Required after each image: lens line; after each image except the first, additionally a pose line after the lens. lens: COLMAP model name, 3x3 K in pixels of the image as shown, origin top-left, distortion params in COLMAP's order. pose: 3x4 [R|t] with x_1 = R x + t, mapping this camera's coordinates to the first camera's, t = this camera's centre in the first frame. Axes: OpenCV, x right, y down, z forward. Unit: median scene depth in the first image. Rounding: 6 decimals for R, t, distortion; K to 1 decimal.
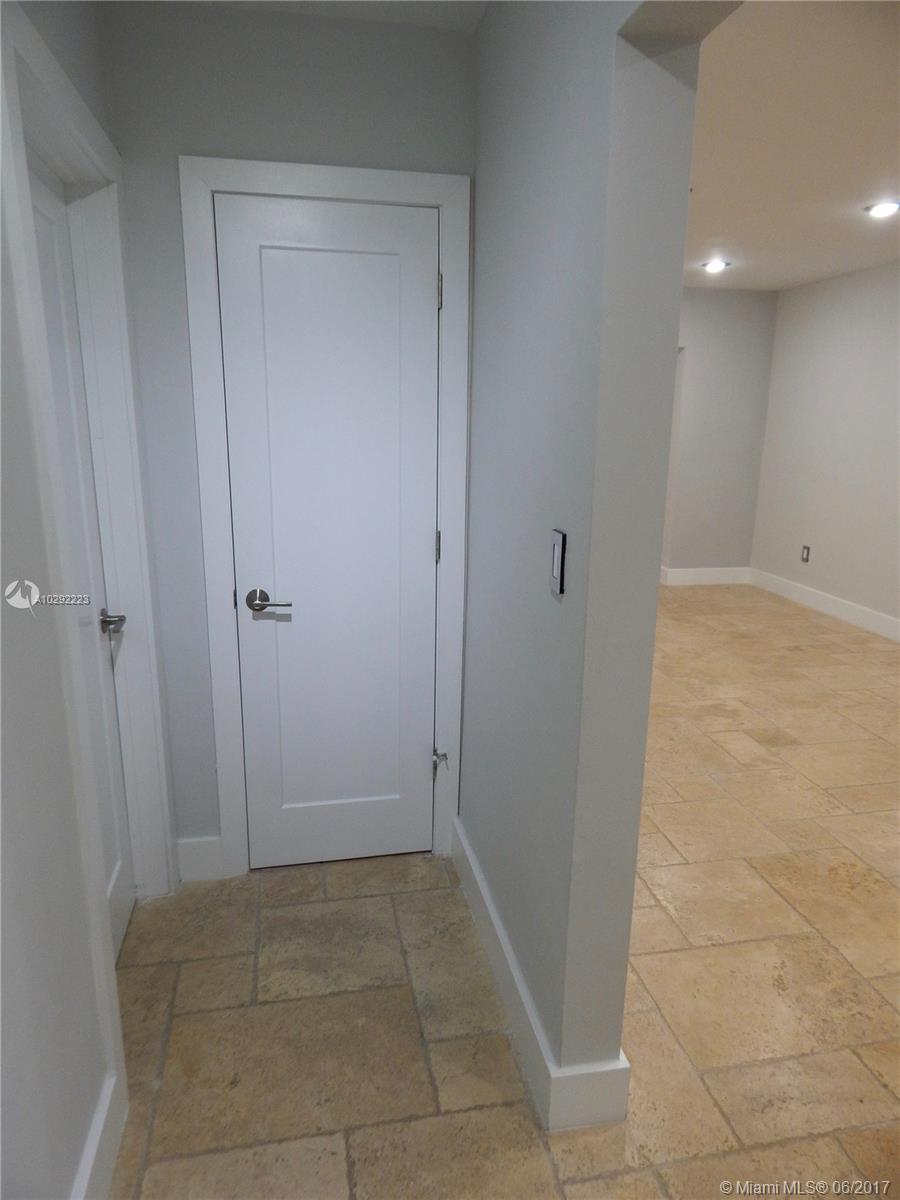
lens RADIAL K [[783.9, 0, 450.0], [0, 783.9, 600.0], [0, 0, 1]] dist [-0.003400, -0.004311]
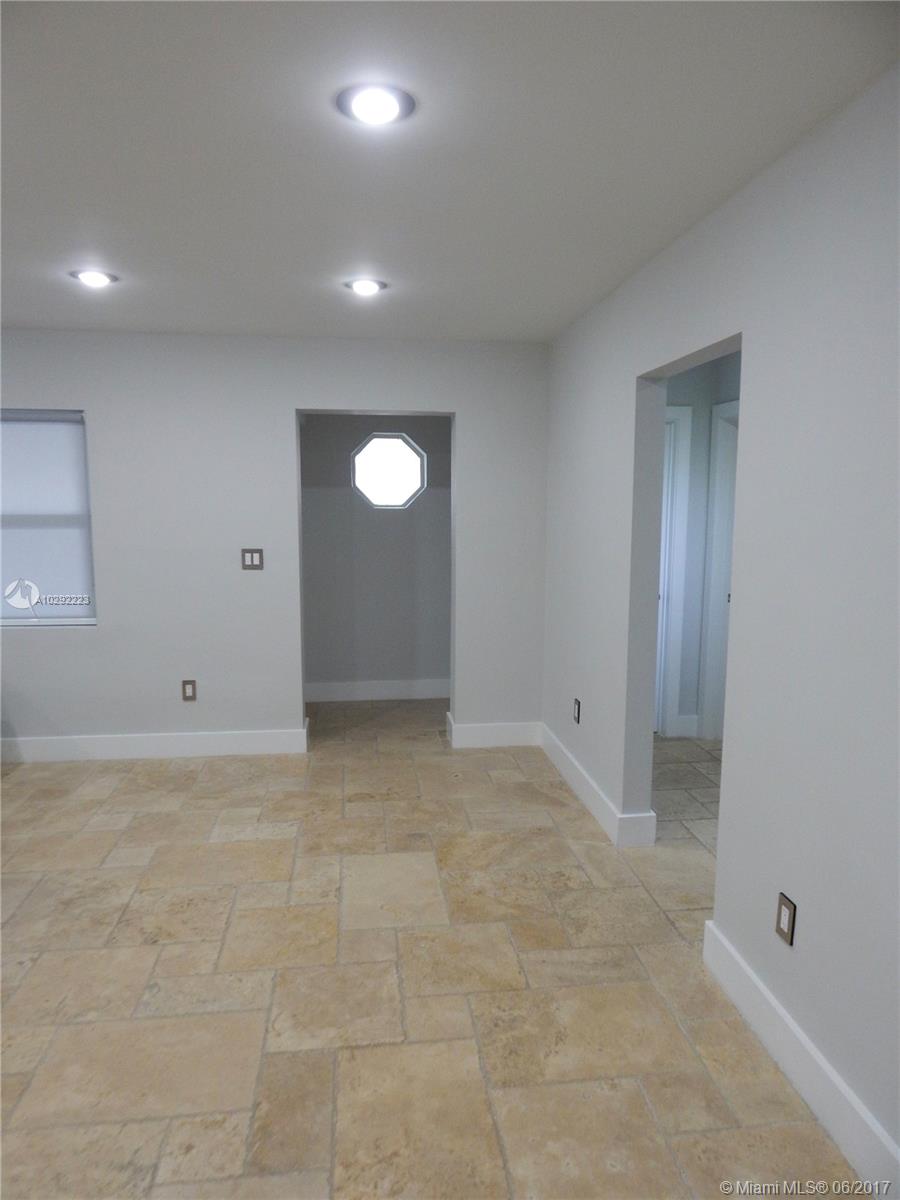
lens RADIAL K [[783.9, 0, 450.0], [0, 783.9, 600.0], [0, 0, 1]] dist [-0.003400, -0.004311]
pose [[-0.996830, -0.026011, 0.075187, 0.539901], [0.003610, 0.929281, 0.369355, -0.497478], [-0.079477, 0.368456, -0.926242, 1.903481]]
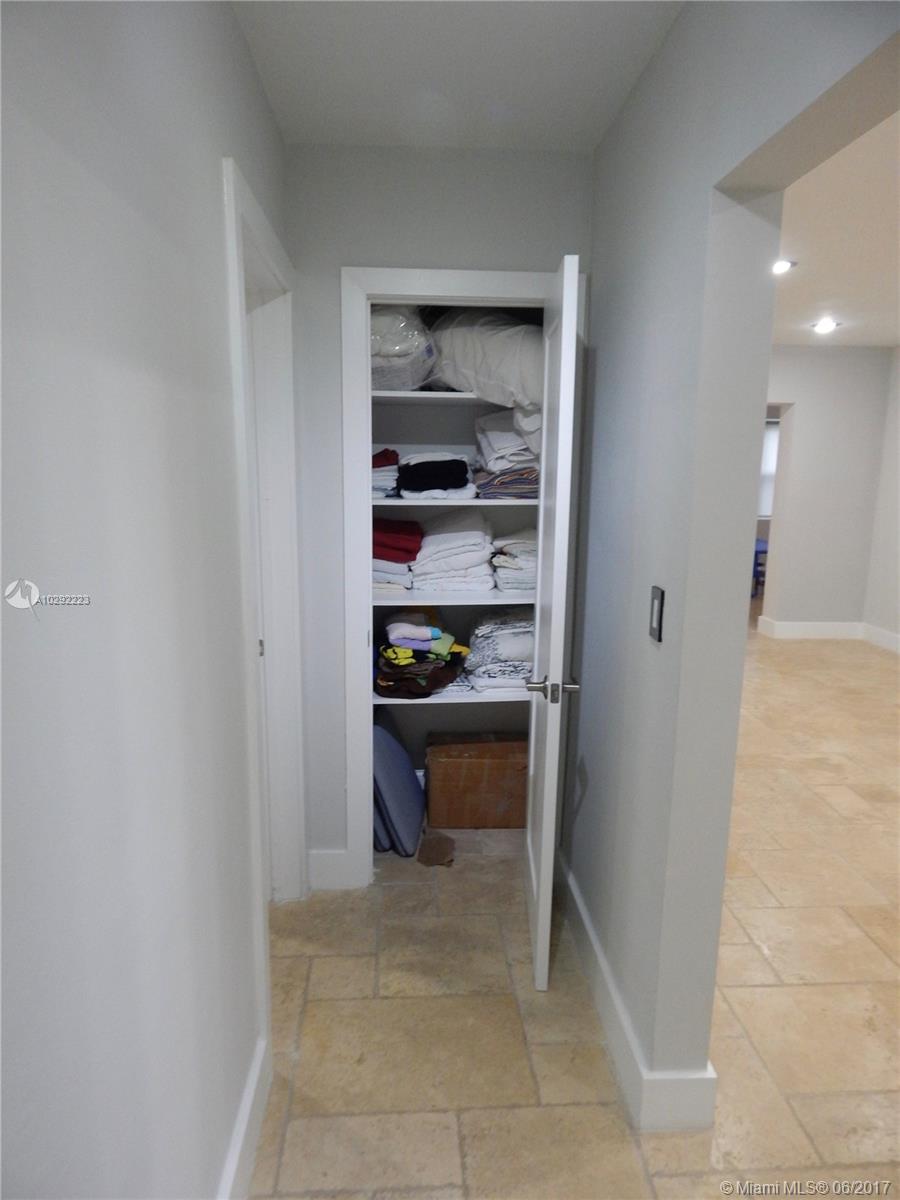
lens RADIAL K [[790.4, 0, 456.7], [0, 790.4, 603.9], [0, 0, 1]] dist [0.005092, -0.001541]
pose [[0.992485, 0.025307, -0.119720, -0.012525], [-0.031512, 0.998241, -0.050222, 0.002689], [0.118238, 0.053618, 0.991537, -0.146827]]
